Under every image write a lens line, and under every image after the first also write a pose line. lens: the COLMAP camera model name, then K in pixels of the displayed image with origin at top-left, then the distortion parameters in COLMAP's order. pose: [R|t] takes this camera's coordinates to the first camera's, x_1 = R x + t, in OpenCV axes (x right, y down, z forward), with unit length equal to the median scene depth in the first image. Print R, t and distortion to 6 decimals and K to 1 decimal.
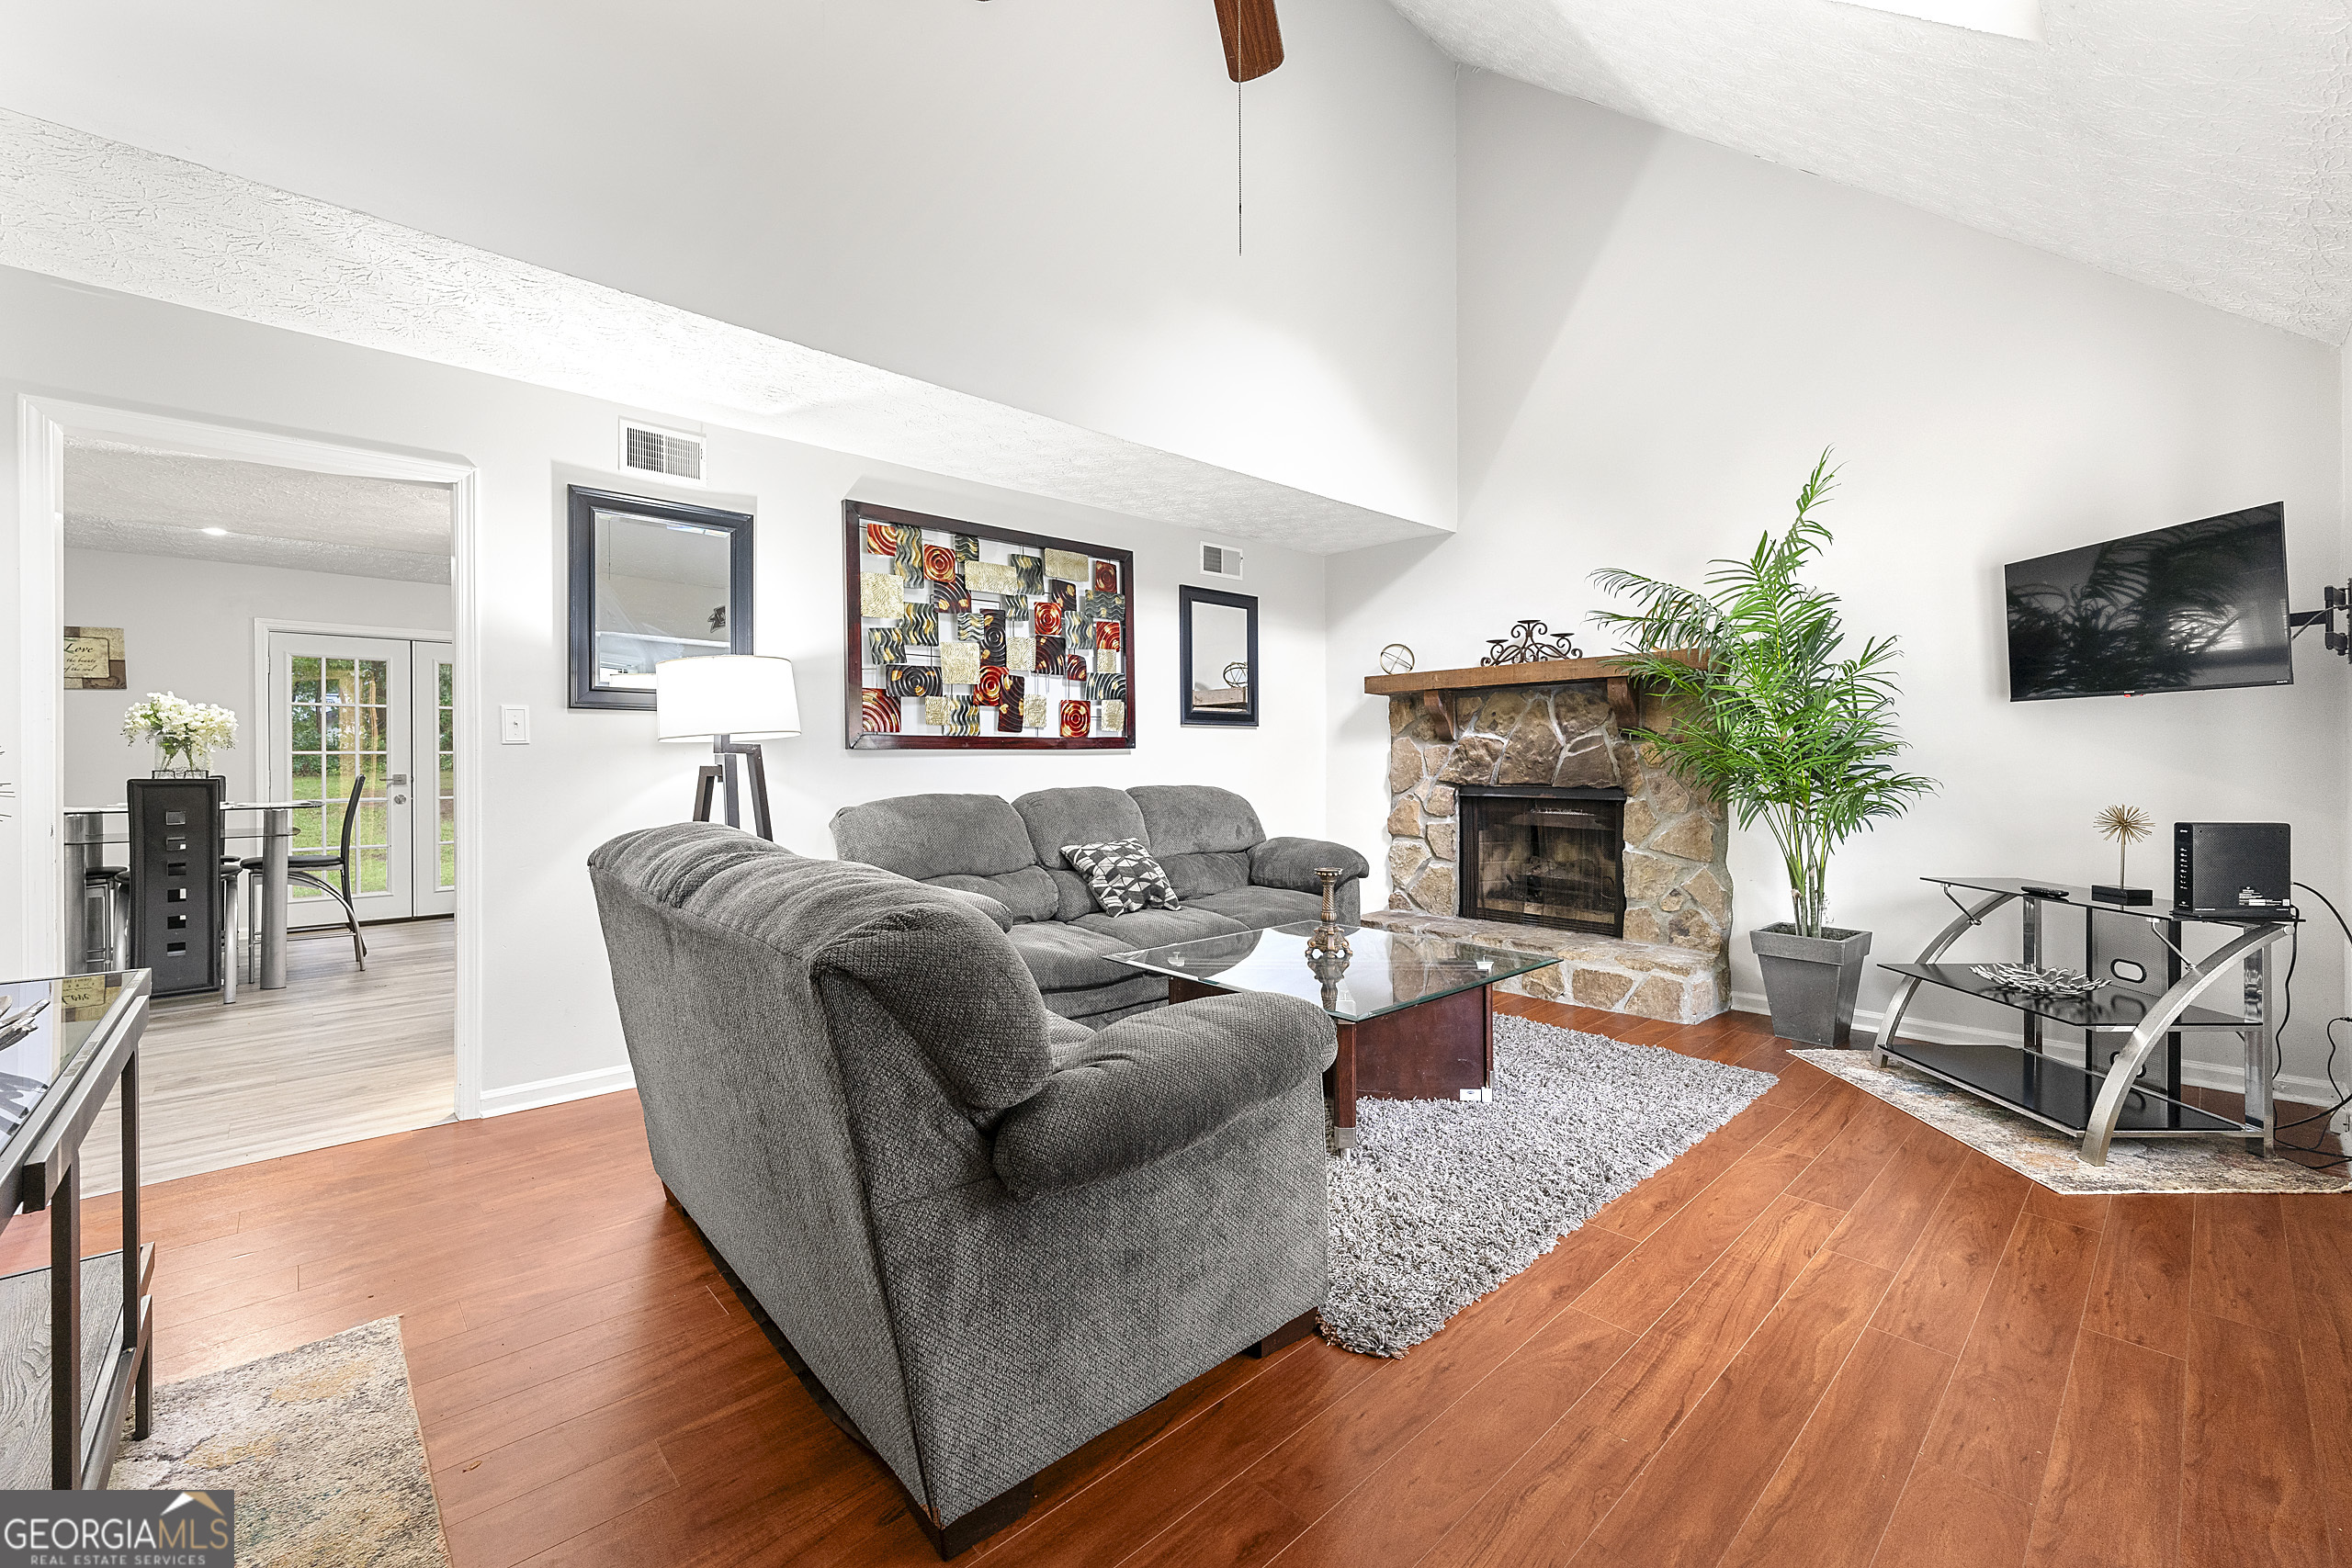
lens RADIAL K [[955.0, 0, 1180.3], [0, 955.0, 752.5], [0, 0, 1]] dist [0.001009, 0.000028]
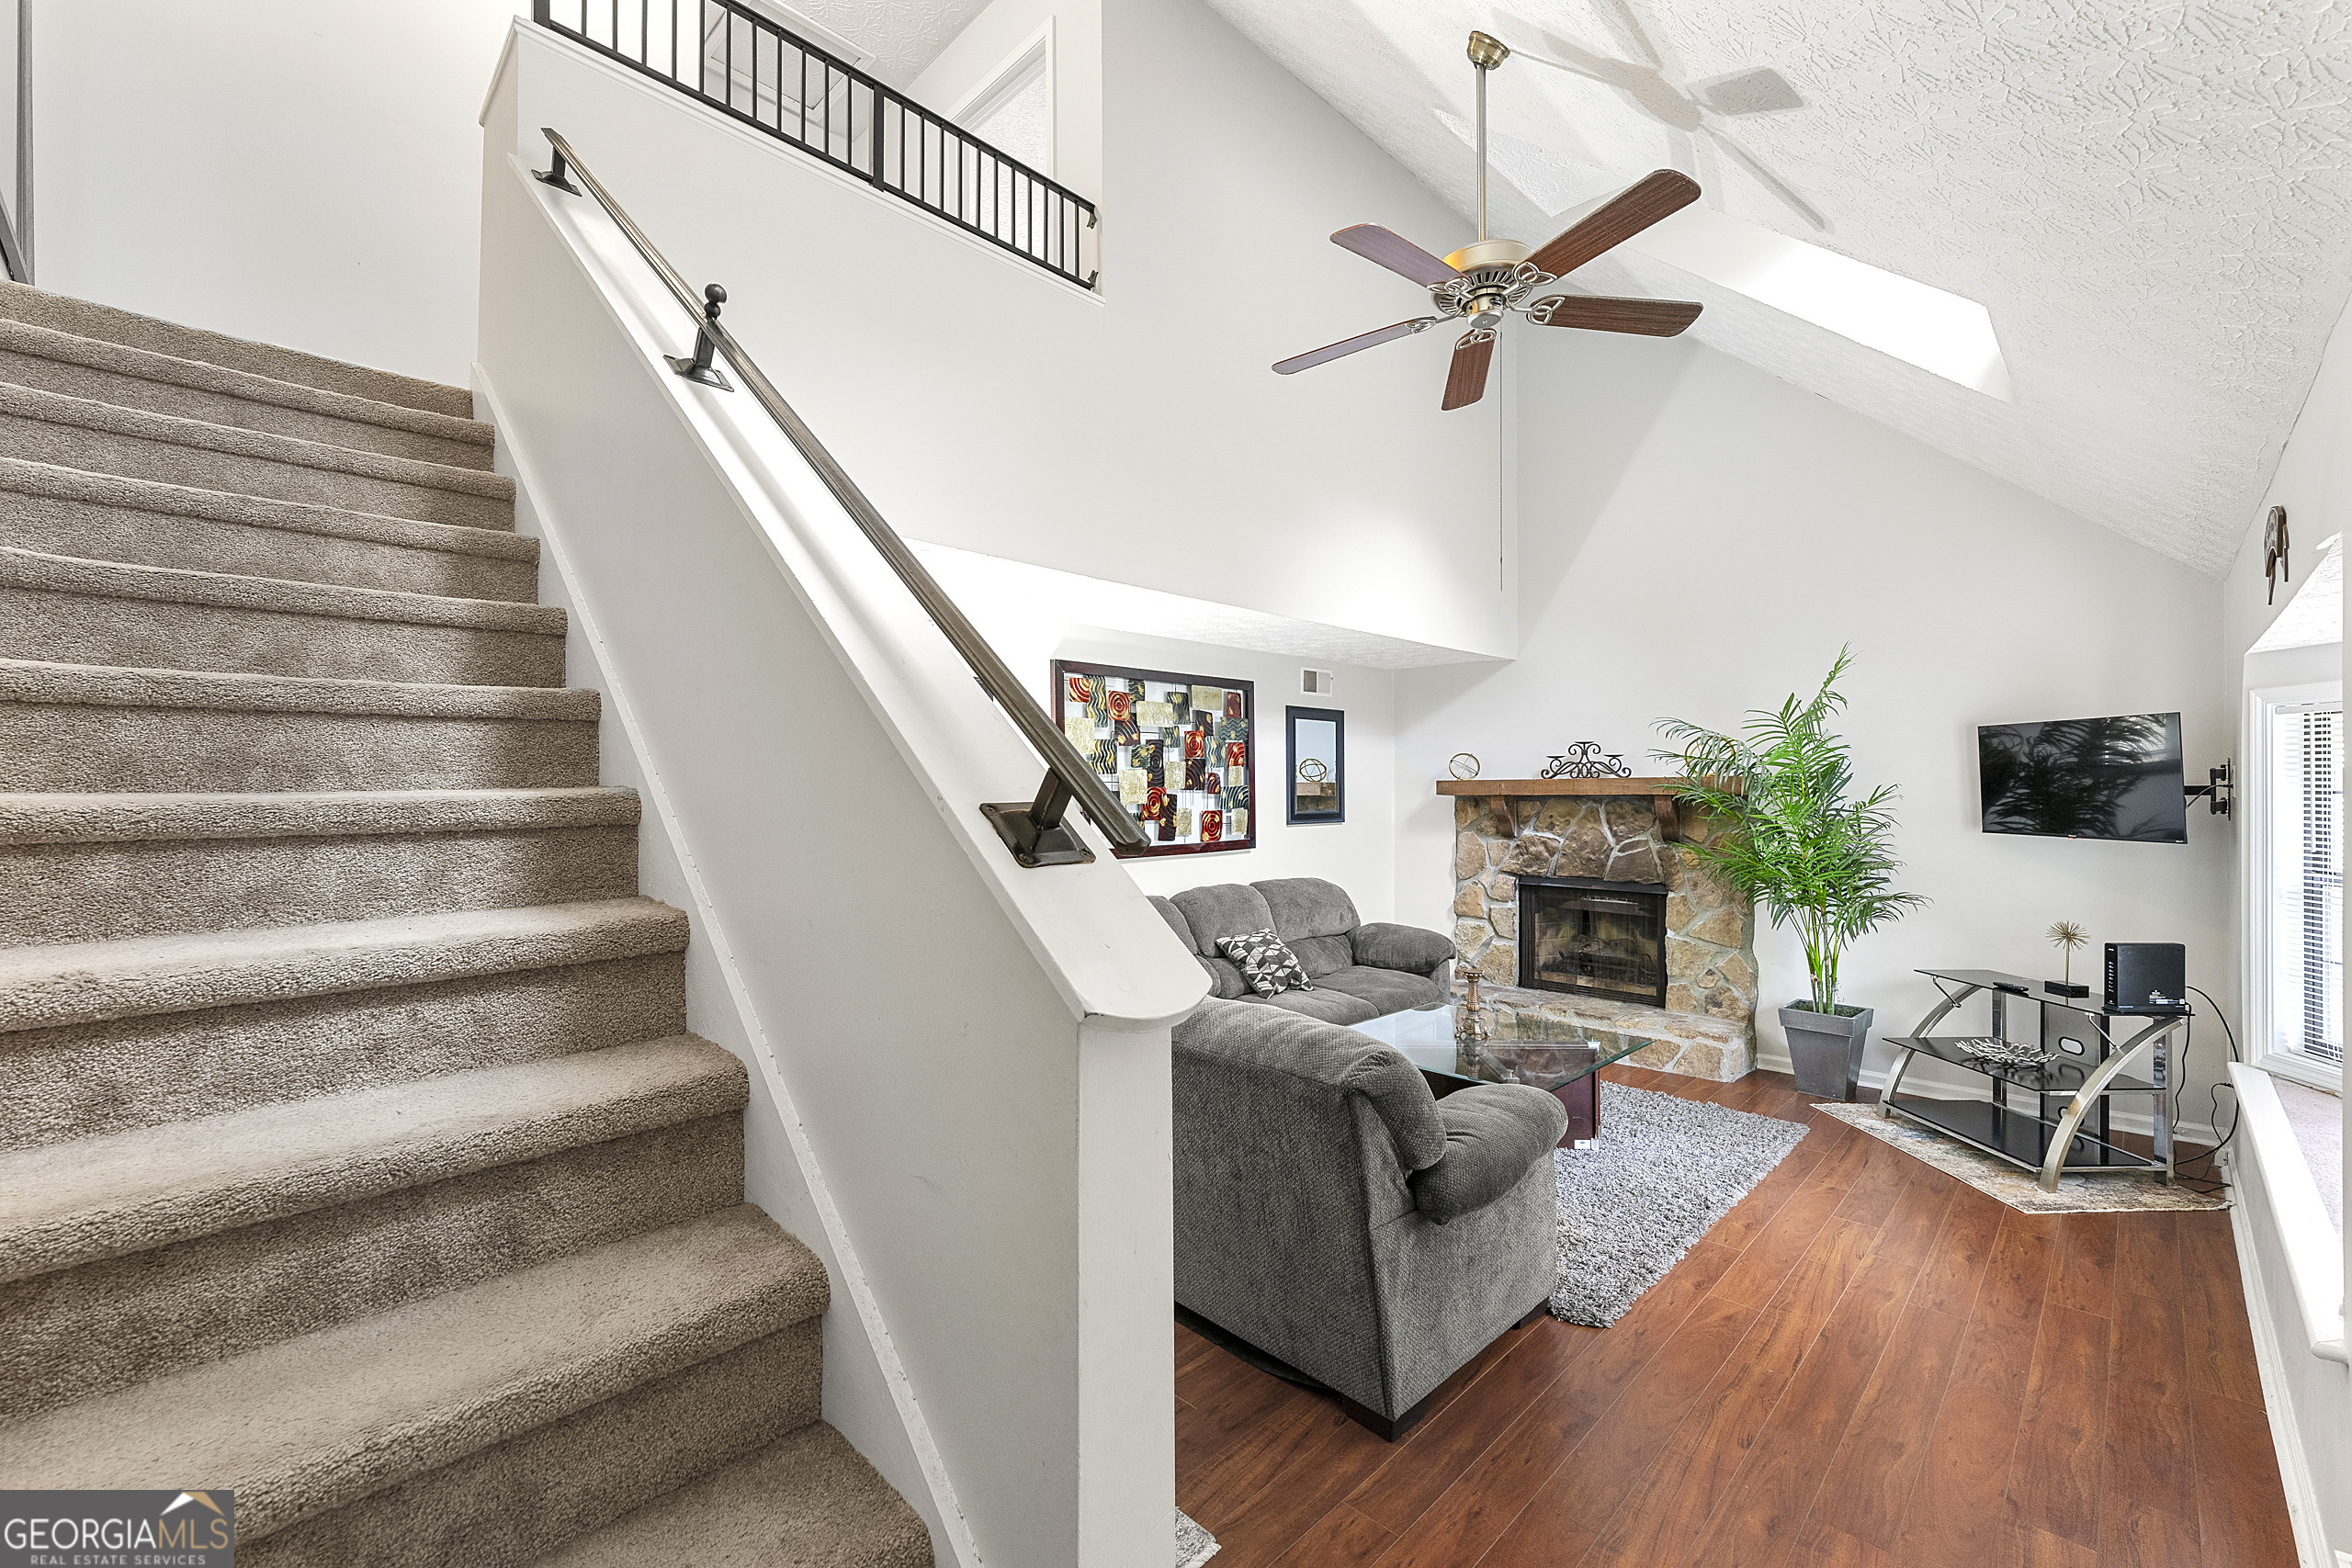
lens RADIAL K [[957.7, 0, 1176.0], [0, 957.7, 784.0], [0, 0, 1]] dist [-0.000374, -0.000102]
pose [[0.999409, 0.002159, 0.034315, -0.240126], [-0.002070, 0.999994, -0.002615, -0.103664], [-0.034321, 0.002542, 0.999408, -0.231692]]
